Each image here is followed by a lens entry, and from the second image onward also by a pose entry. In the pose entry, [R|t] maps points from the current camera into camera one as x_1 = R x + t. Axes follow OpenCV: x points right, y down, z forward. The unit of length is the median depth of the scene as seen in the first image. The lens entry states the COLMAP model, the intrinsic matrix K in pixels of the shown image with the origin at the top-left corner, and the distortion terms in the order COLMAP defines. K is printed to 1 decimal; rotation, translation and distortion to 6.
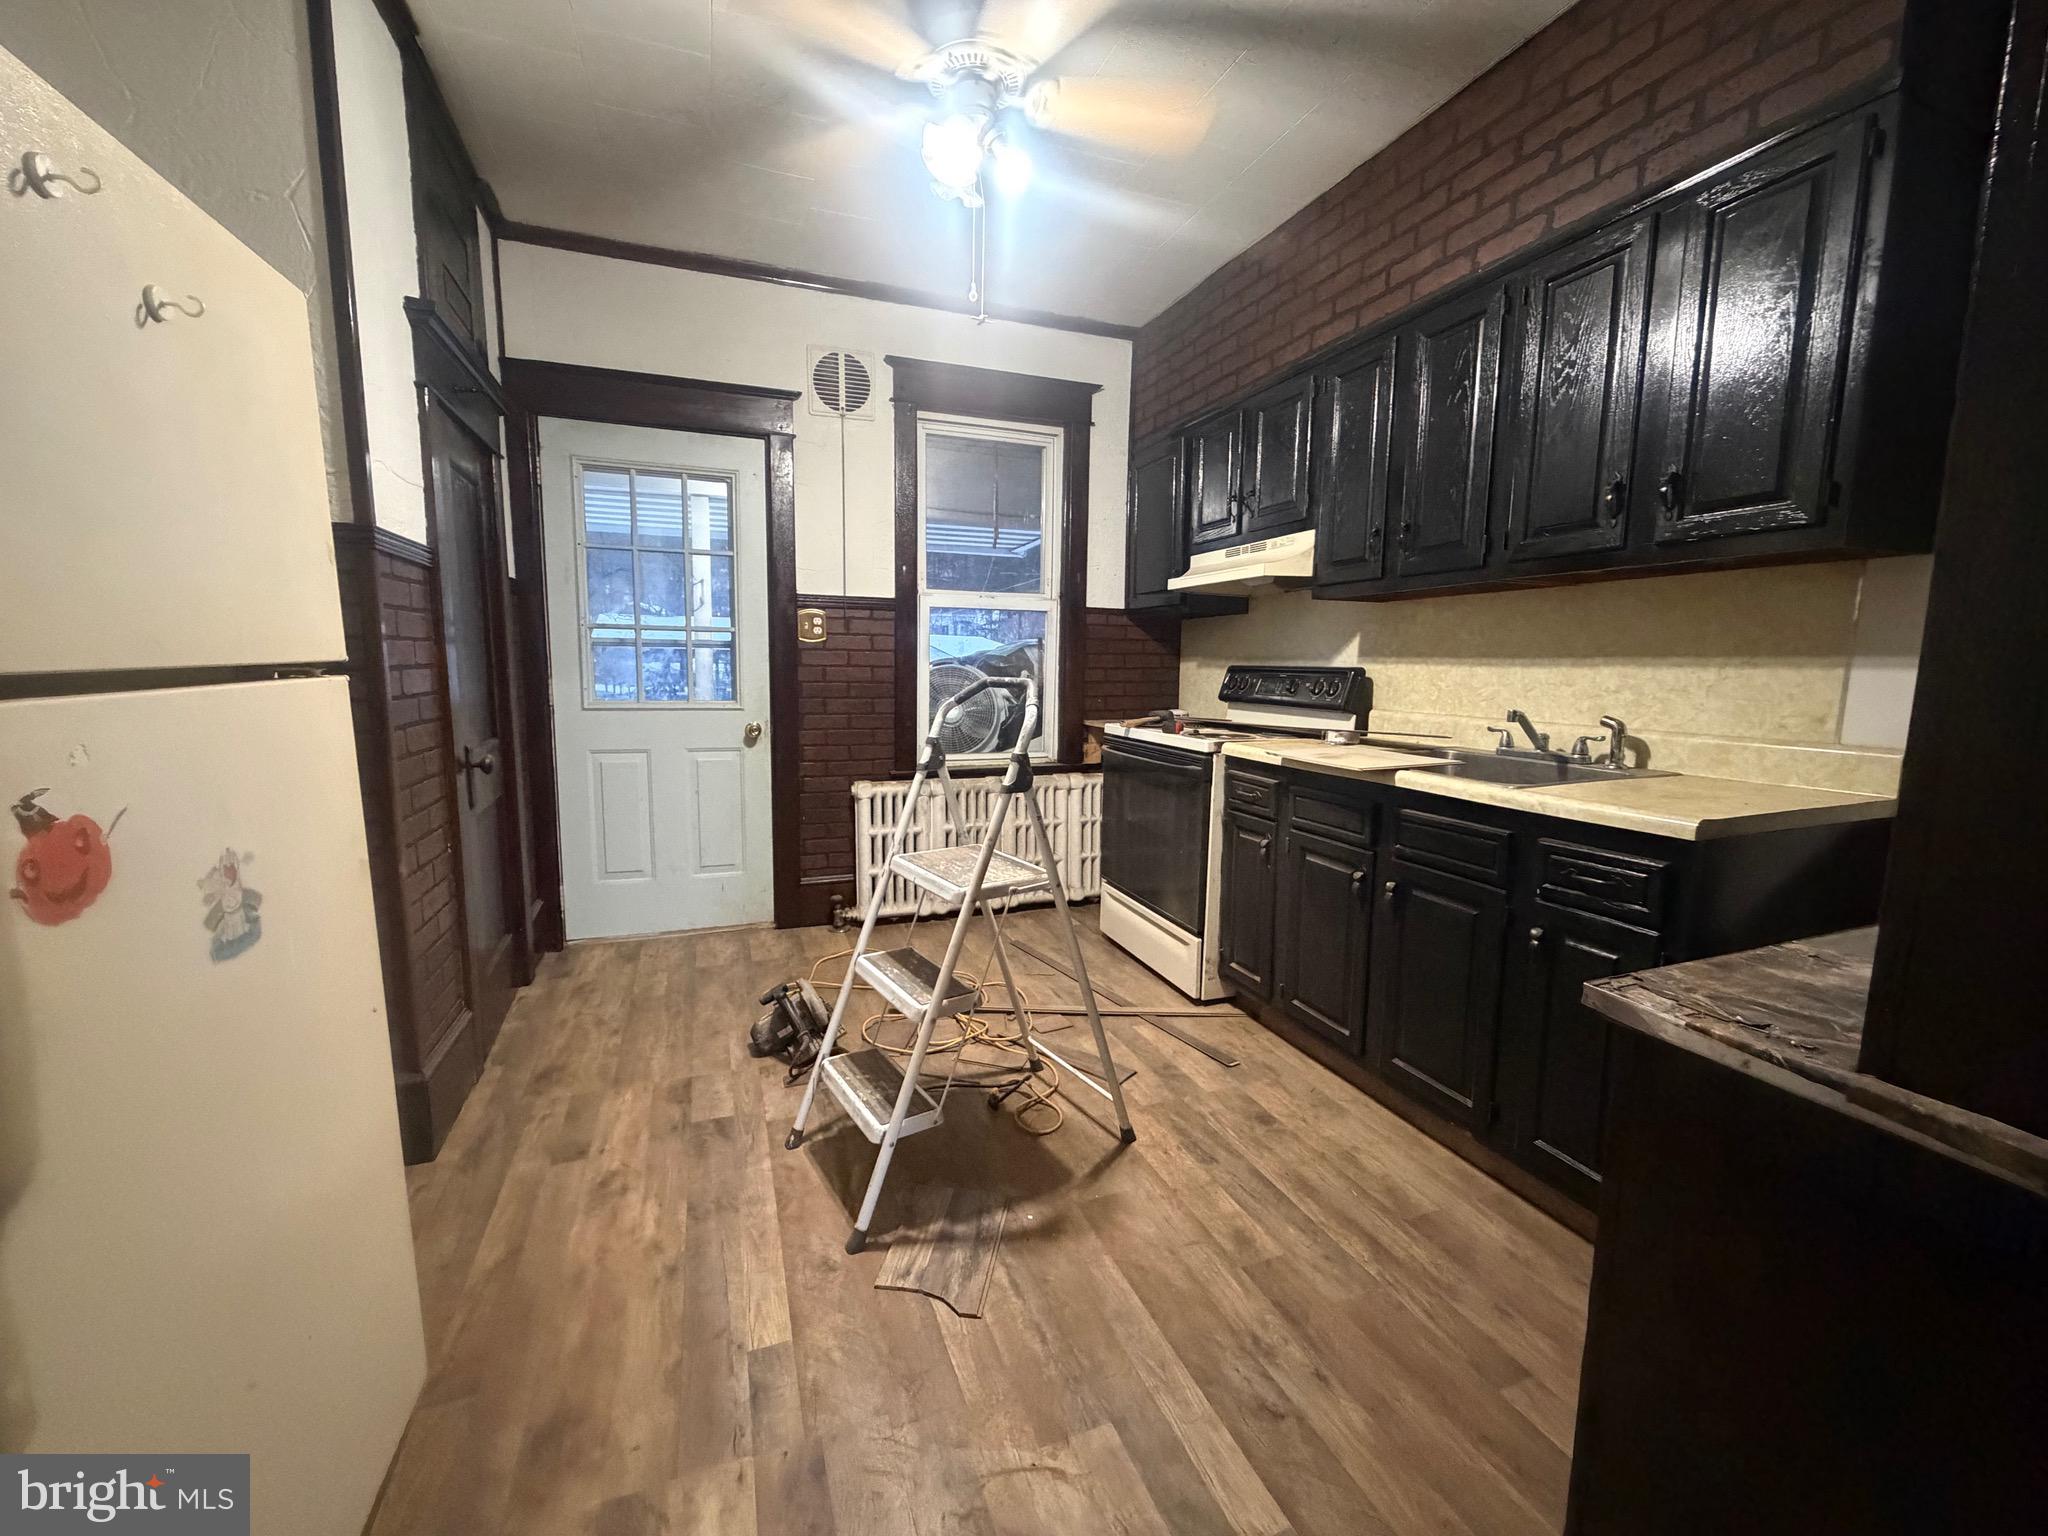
lens RADIAL K [[814.8, 0, 1013.5], [0, 814.8, 766.9], [0, 0, 1]] dist [-0.000899, 0.000388]
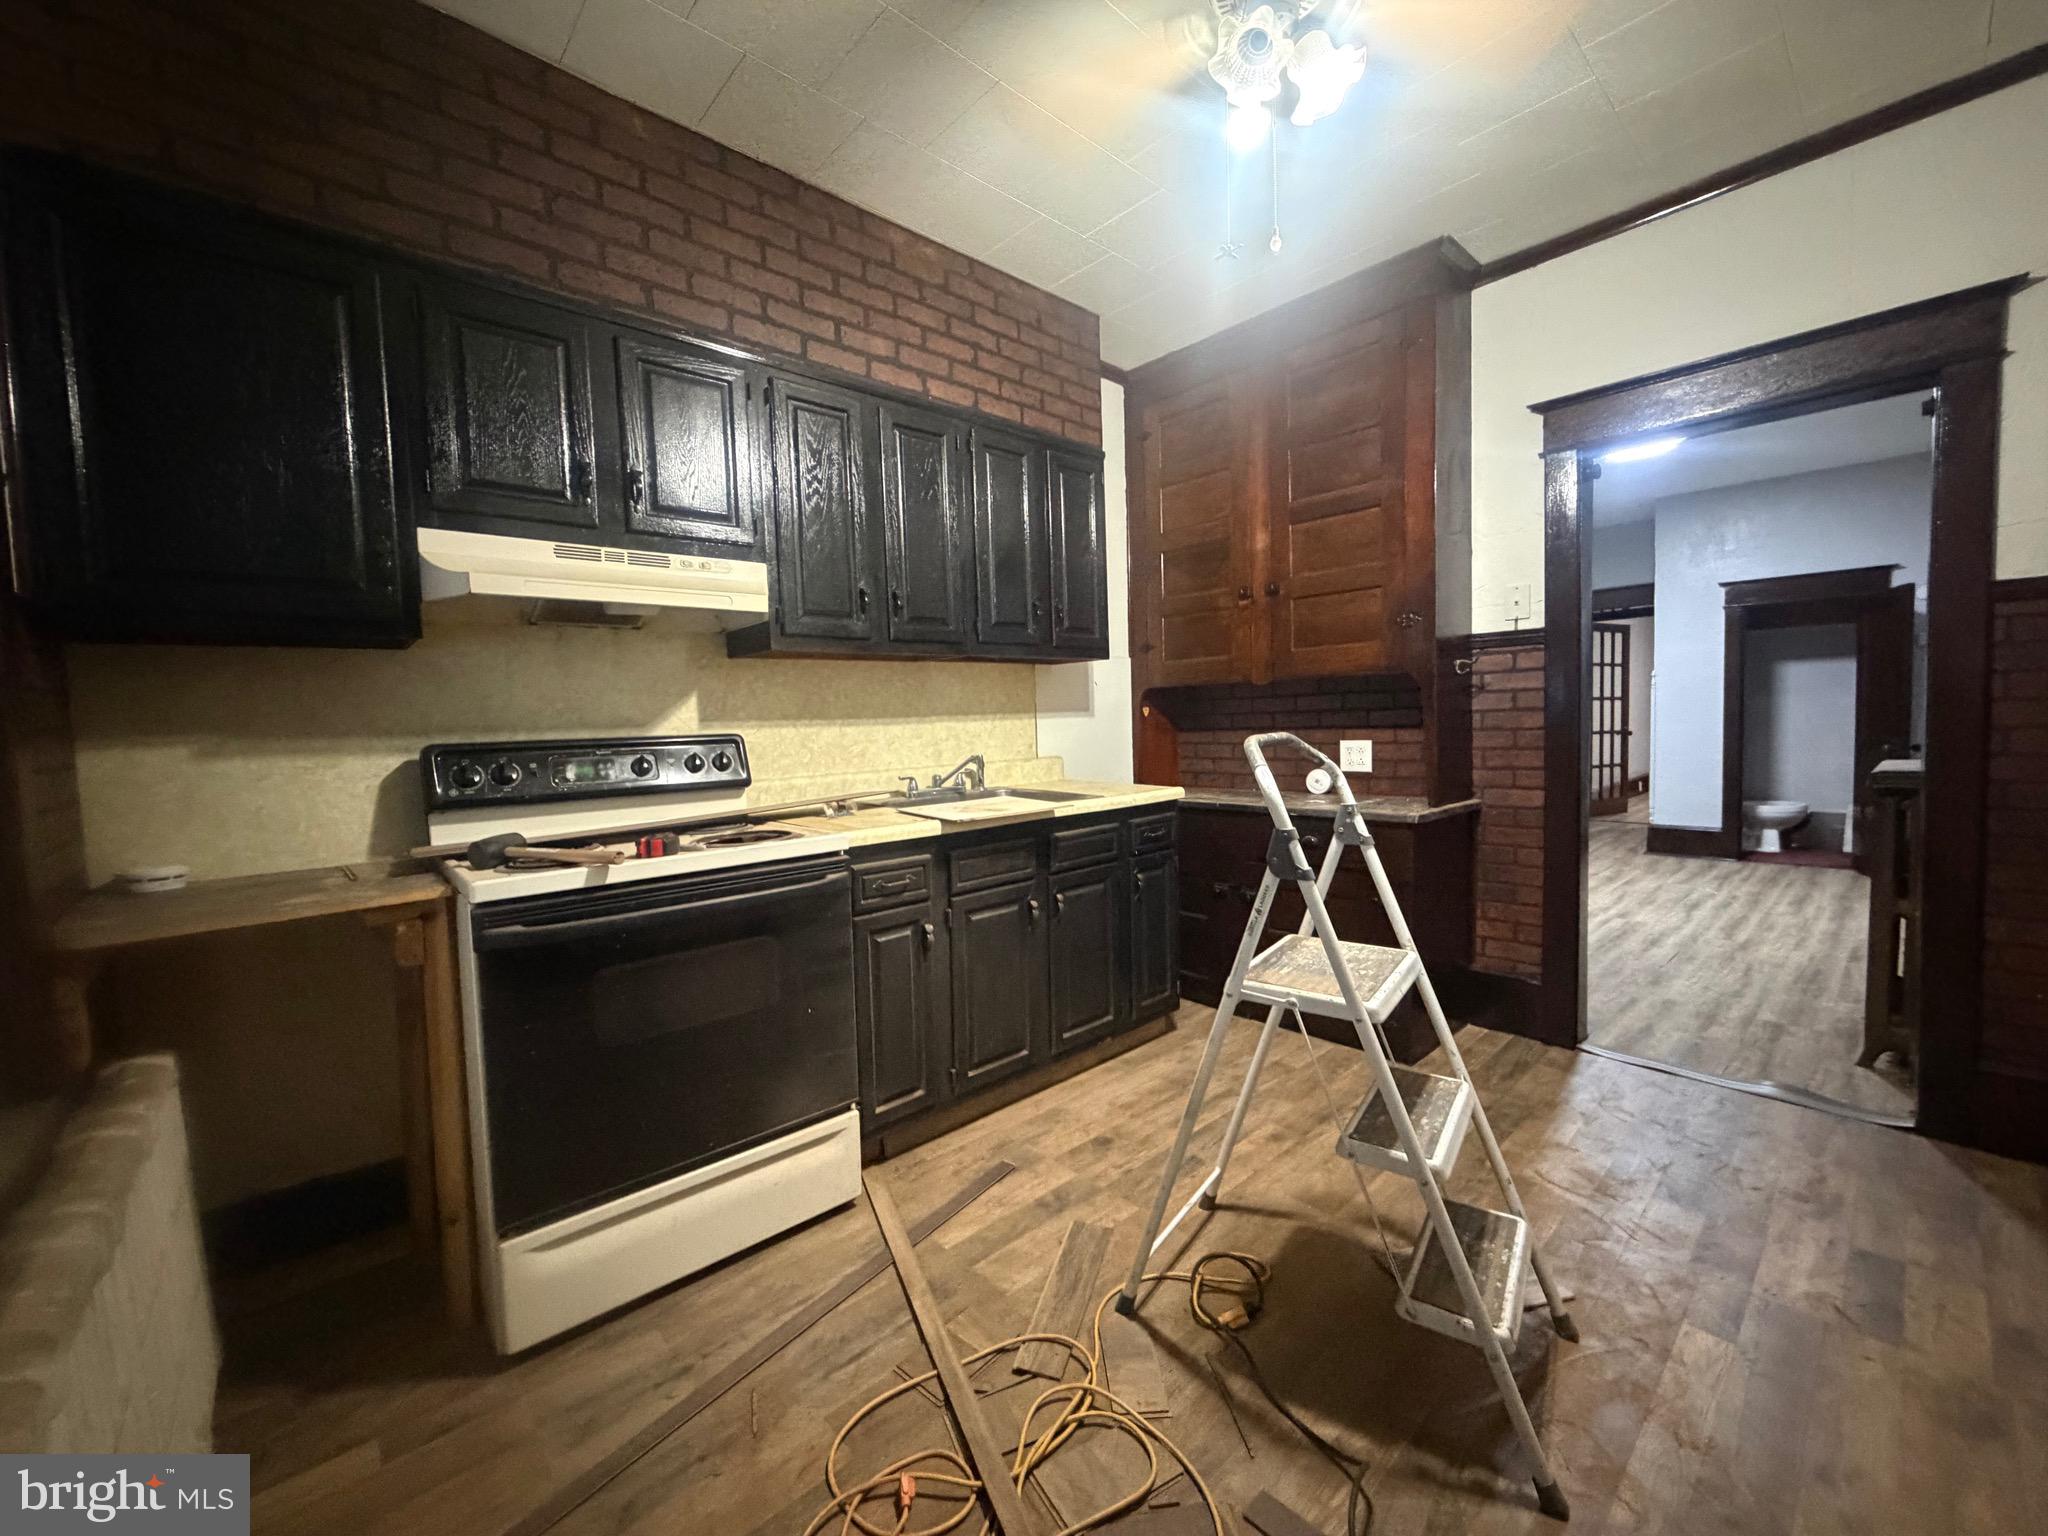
lens RADIAL K [[808.9, 0, 1016.7], [0, 808.9, 767.7], [0, 0, 1]] dist [-0.003883, 0.000064]
pose [[-0.362722, -0.055089, 0.930268, -0.568630], [0.149969, 0.981789, 0.116615, -0.176645], [-0.919751, 0.181810, -0.347855, 1.289758]]
